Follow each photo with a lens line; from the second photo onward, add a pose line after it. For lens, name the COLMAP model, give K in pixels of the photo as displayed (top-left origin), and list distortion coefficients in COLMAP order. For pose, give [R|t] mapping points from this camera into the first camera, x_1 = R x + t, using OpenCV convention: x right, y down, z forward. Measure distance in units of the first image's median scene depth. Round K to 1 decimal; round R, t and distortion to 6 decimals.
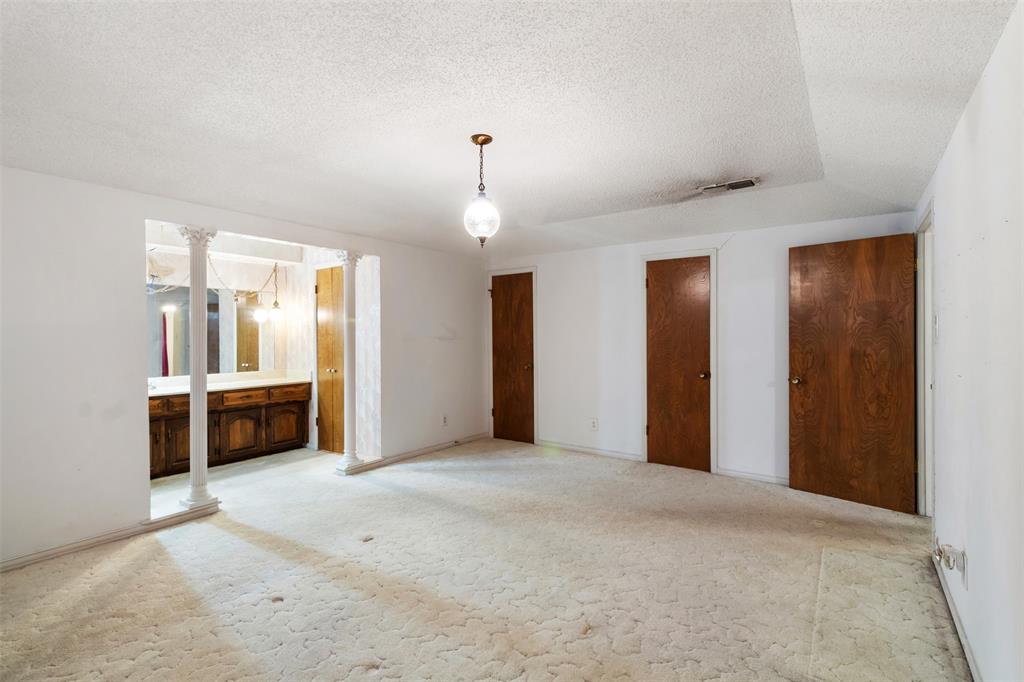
lens RADIAL K [[476.3, 0, 514.2], [0, 476.3, 329.2], [0, 0, 1]] dist [-0.000680, 0.000778]
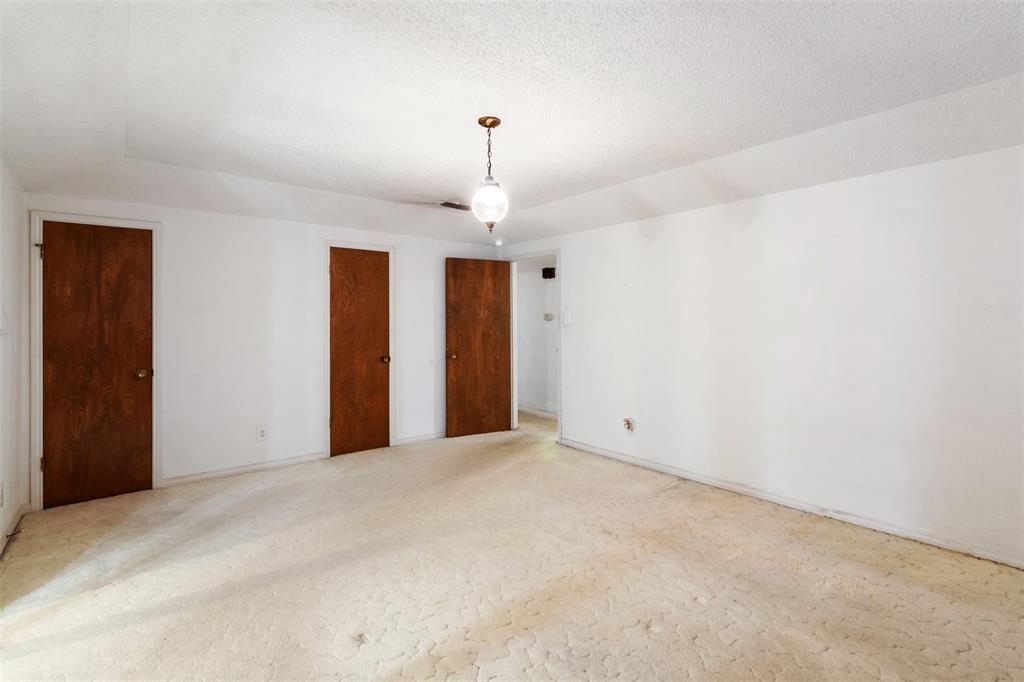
lens RADIAL K [[484.3, 0, 513.9], [0, 484.3, 309.3], [0, 0, 1]] dist [0.002529, 0.000243]
pose [[0.252128, 0.021787, 0.967449, -0.677179], [-0.007078, 0.999761, -0.020670, 0.001167], [-0.967668, -0.001636, 0.252222, 0.470828]]
